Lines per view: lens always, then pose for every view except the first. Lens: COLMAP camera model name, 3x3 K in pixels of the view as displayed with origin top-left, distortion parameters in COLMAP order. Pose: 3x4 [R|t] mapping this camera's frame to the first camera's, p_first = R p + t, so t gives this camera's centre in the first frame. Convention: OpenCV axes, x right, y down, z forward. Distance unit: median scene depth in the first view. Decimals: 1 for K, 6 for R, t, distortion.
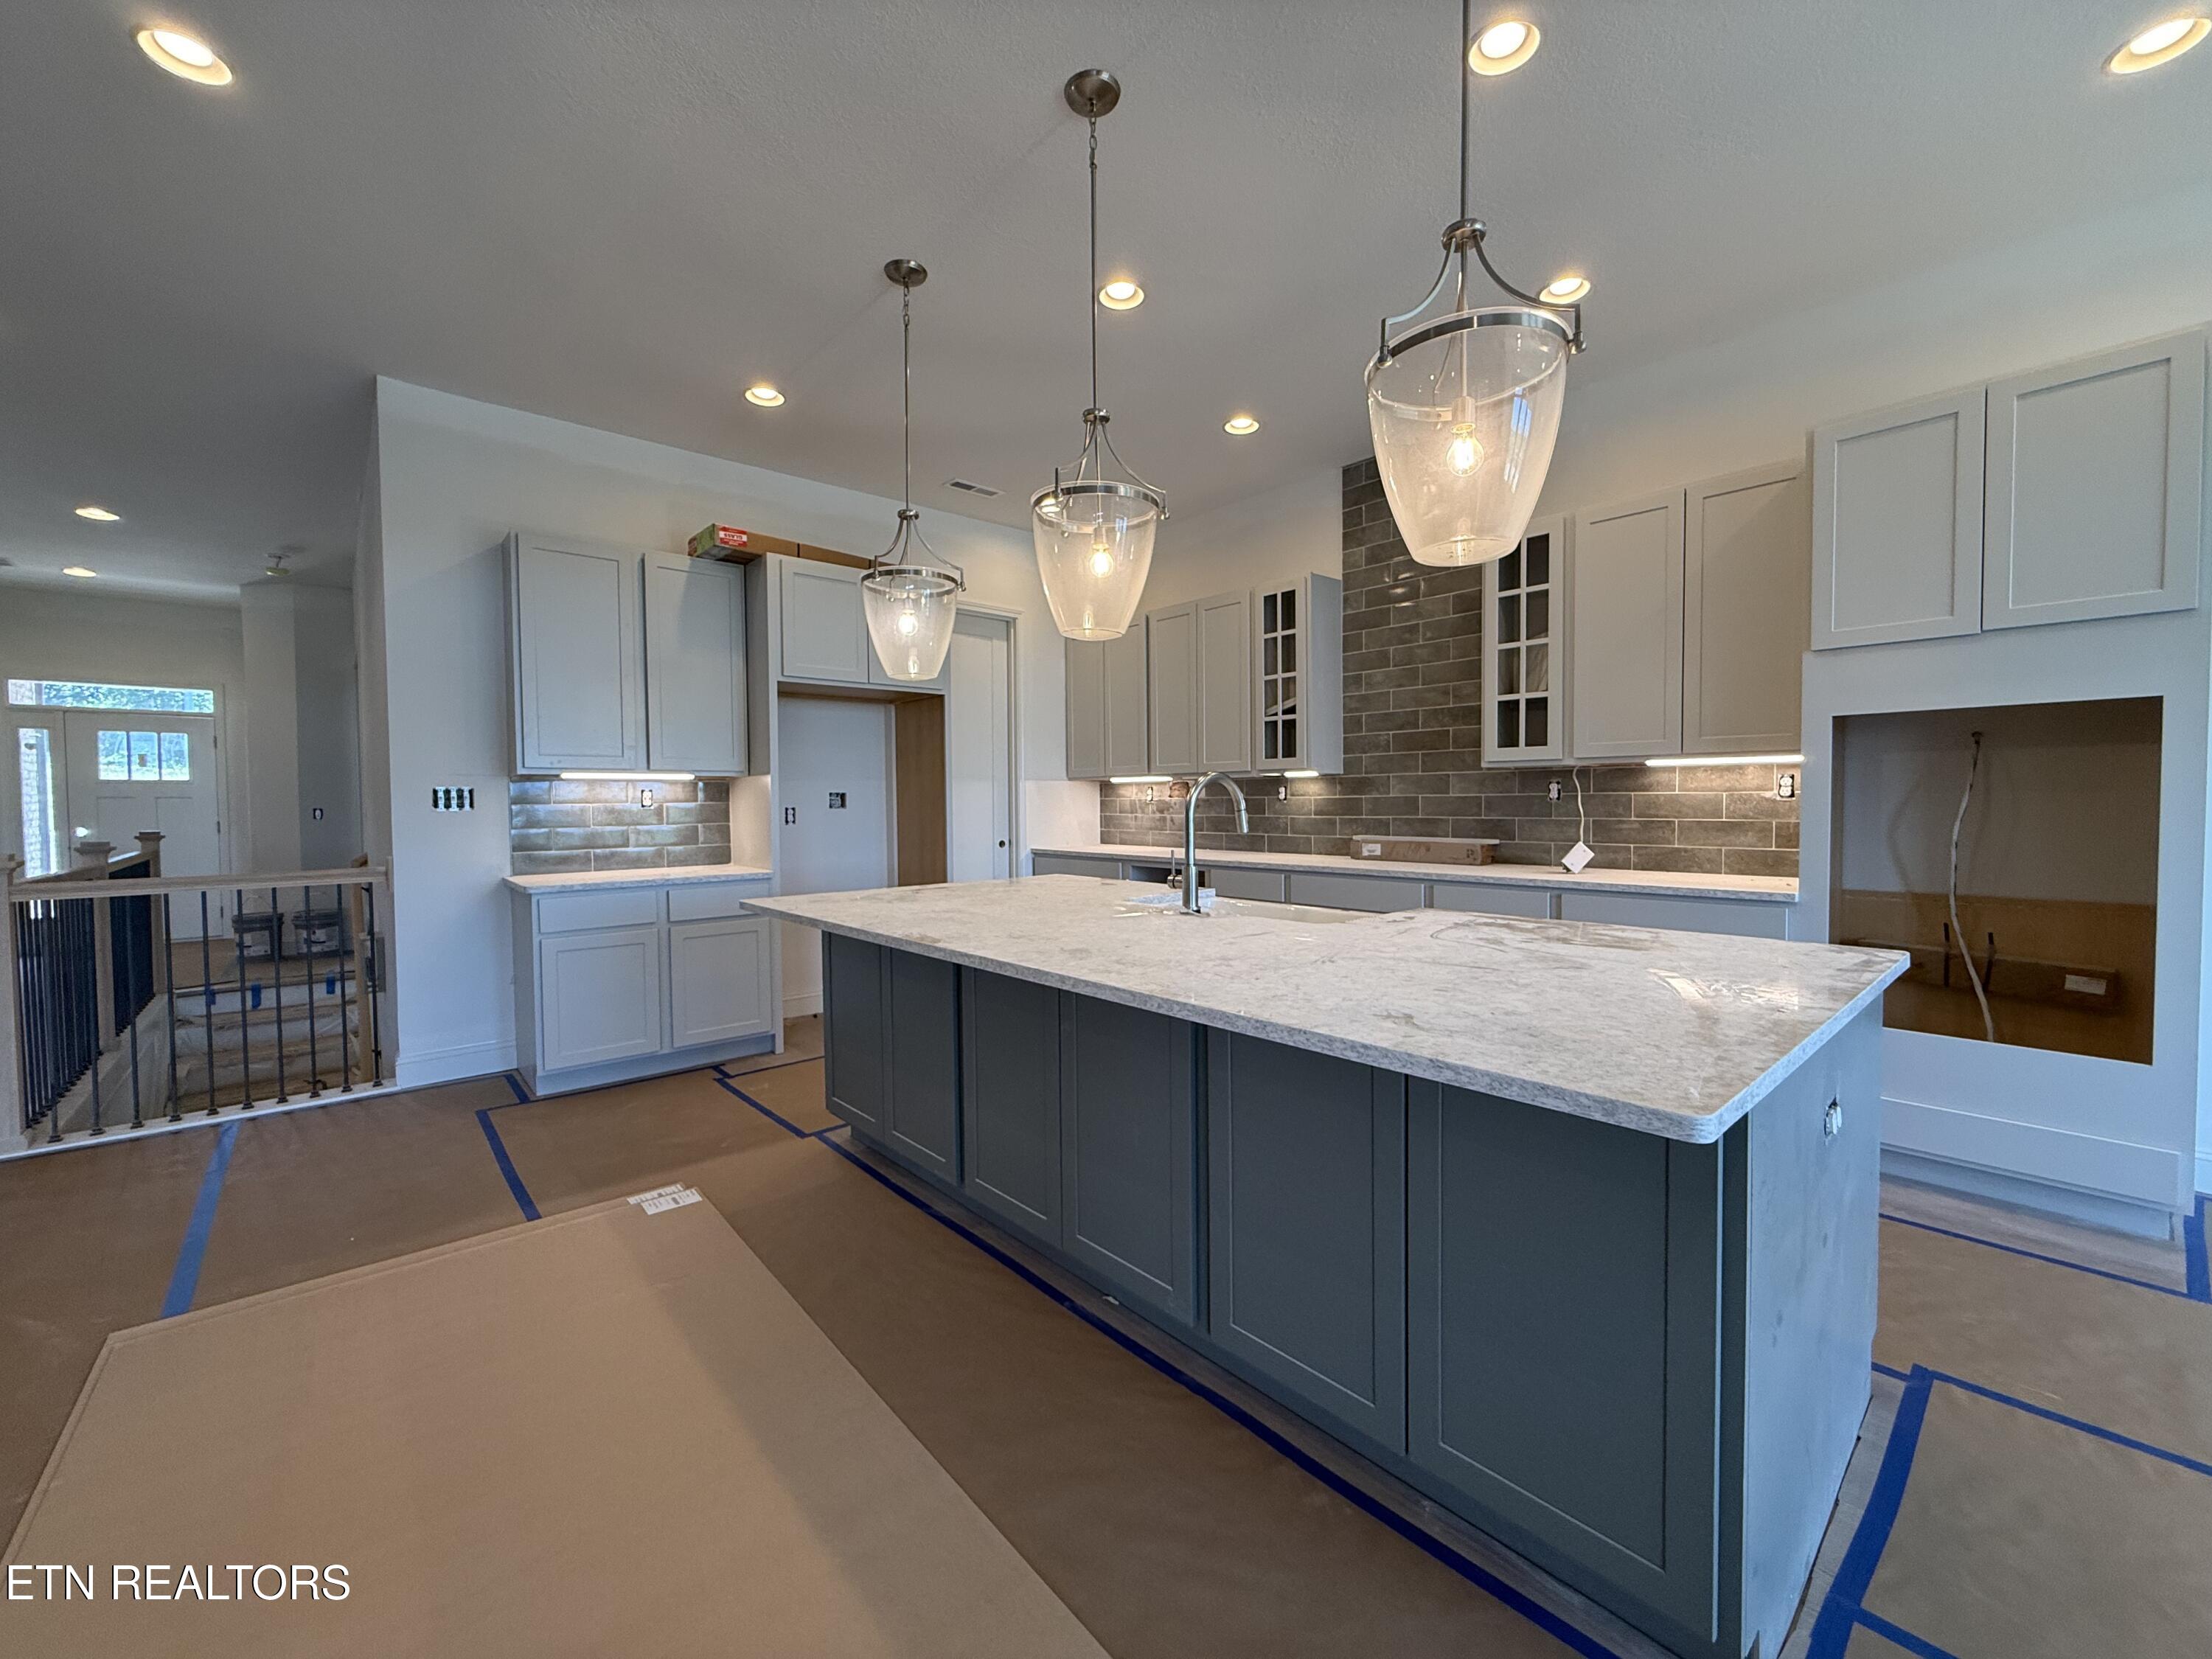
lens RADIAL K [[881.2, 0, 1105.0], [0, 881.2, 828.8], [0, 0, 1]] dist [-0.012030, -0.000061]
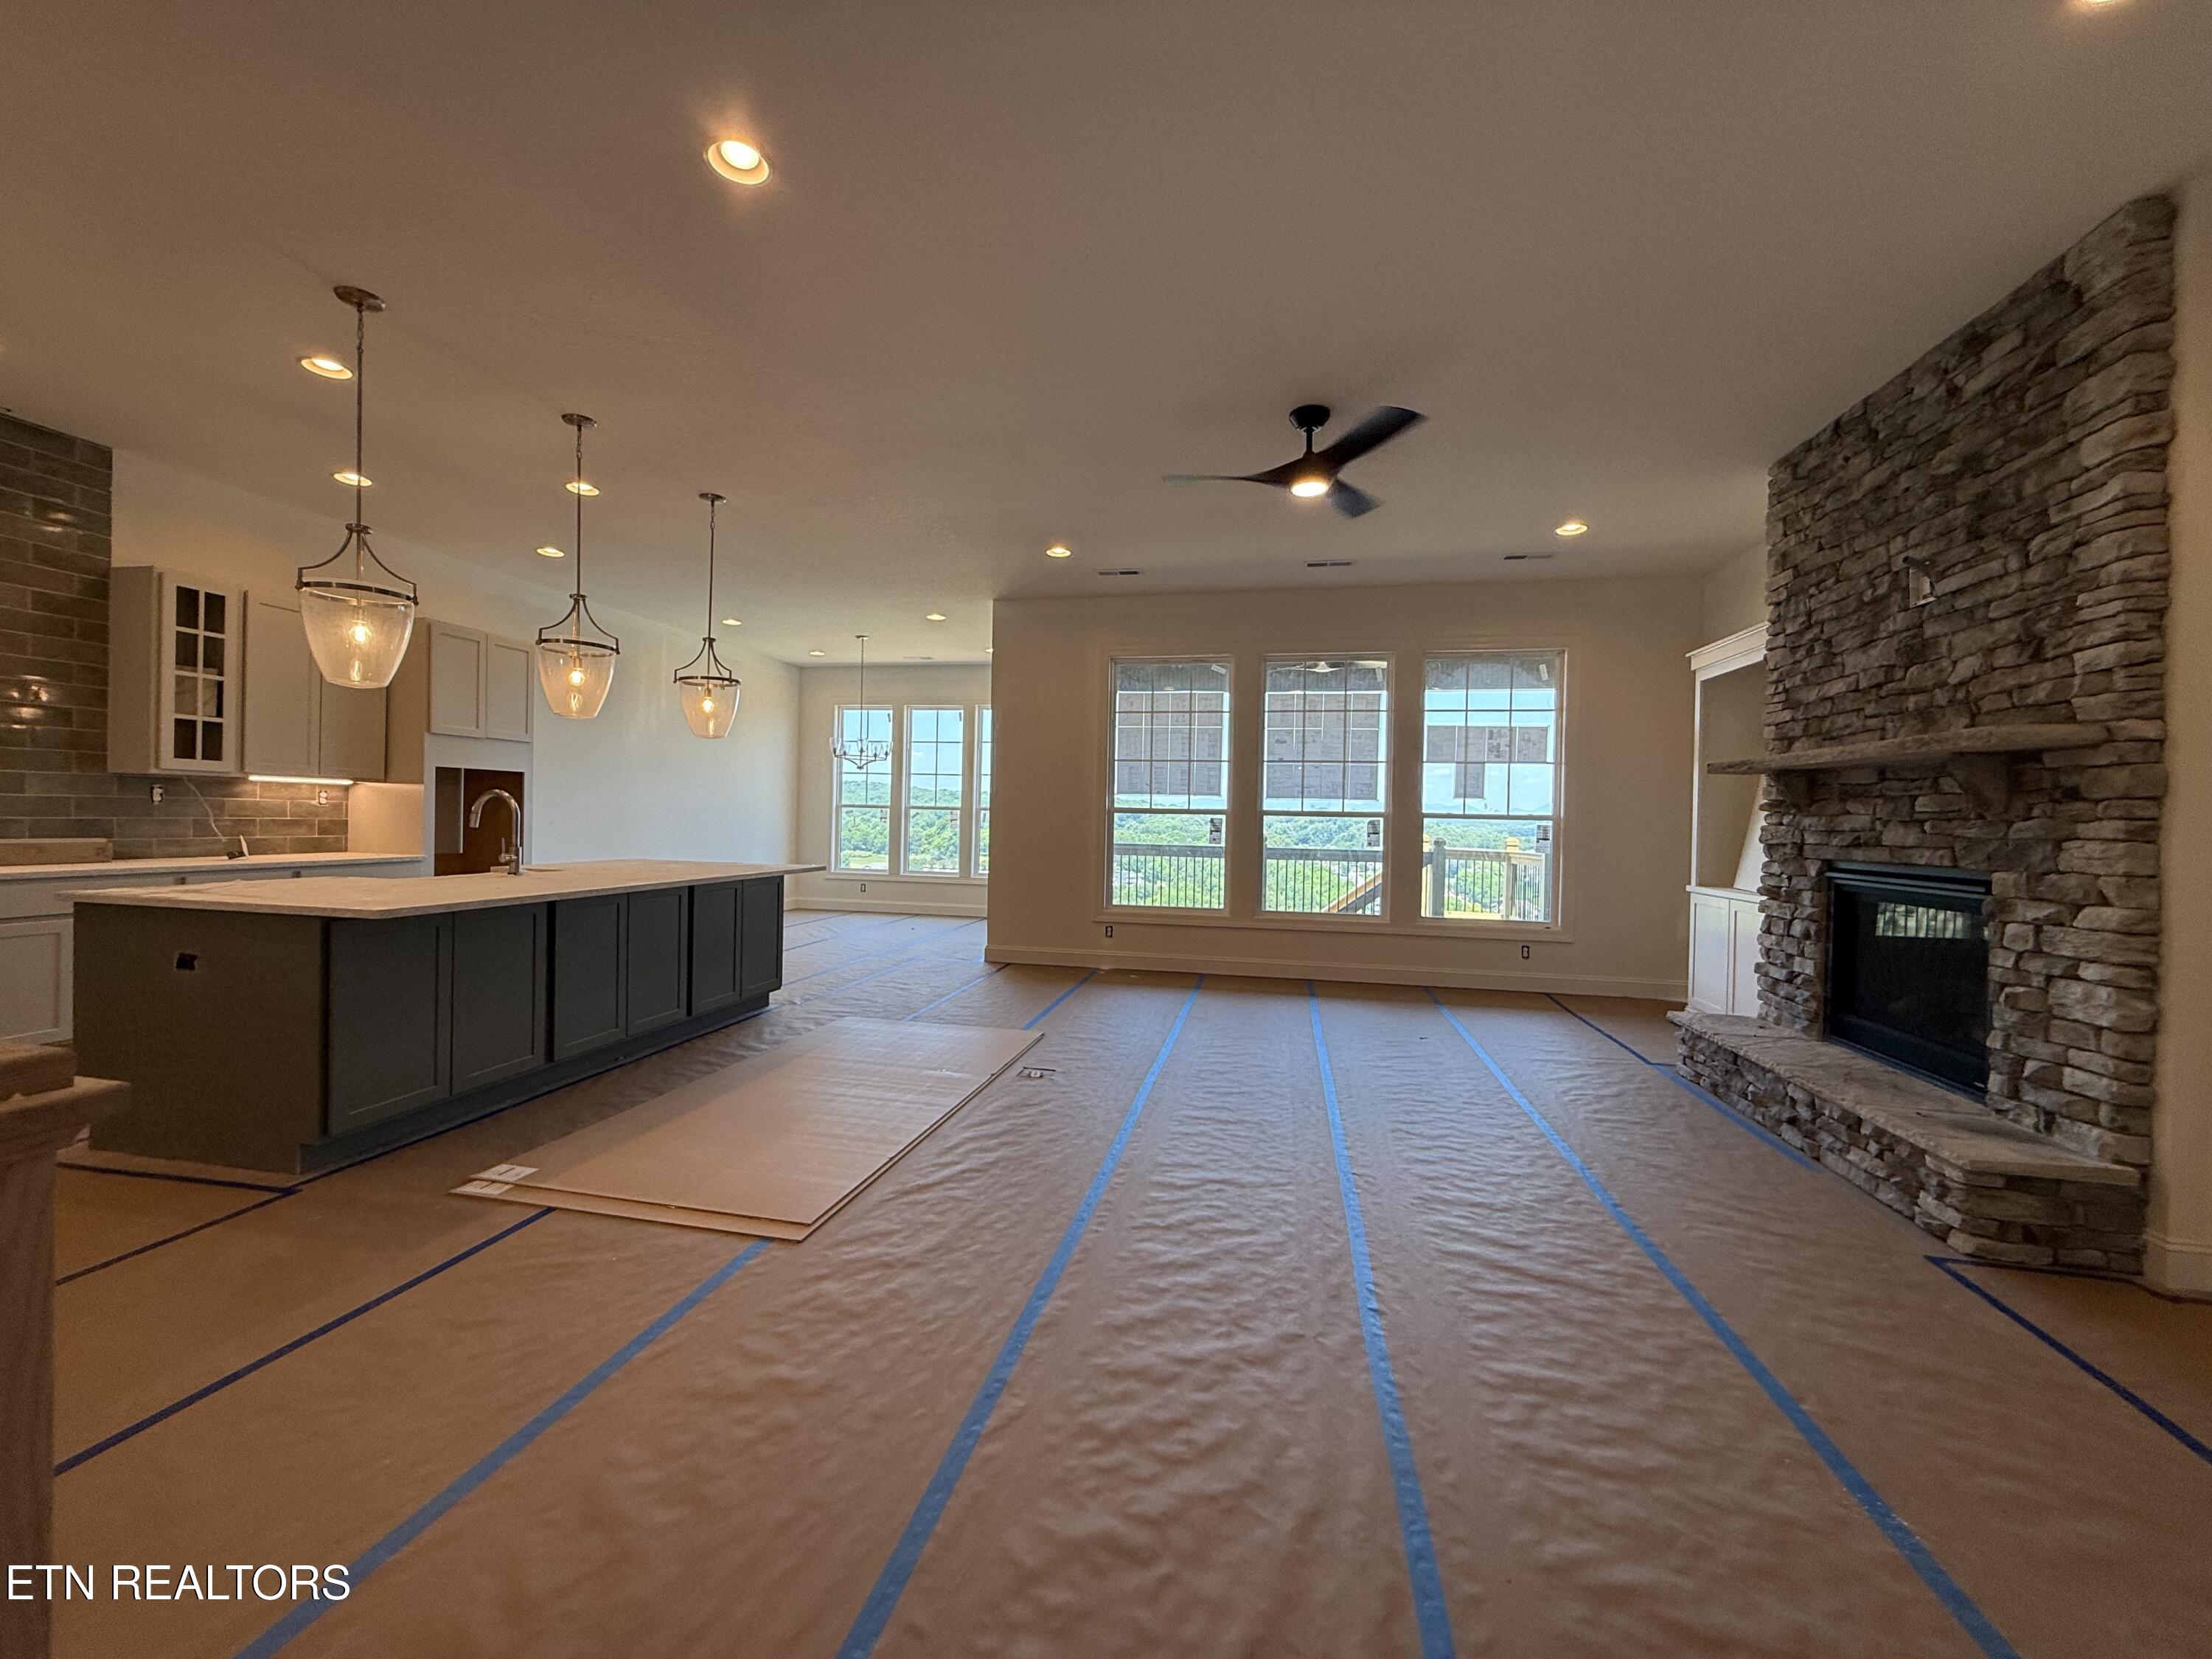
lens RADIAL K [[881.2, 0, 1102.9], [0, 881.2, 828.2], [0, 0, 1]] dist [-0.012030, -0.000061]
pose [[-0.608994, -0.013915, 0.793053, -1.367704], [0.007775, 0.999693, 0.023511, -0.018127], [-0.793137, 0.020484, -0.608699, 0.809153]]
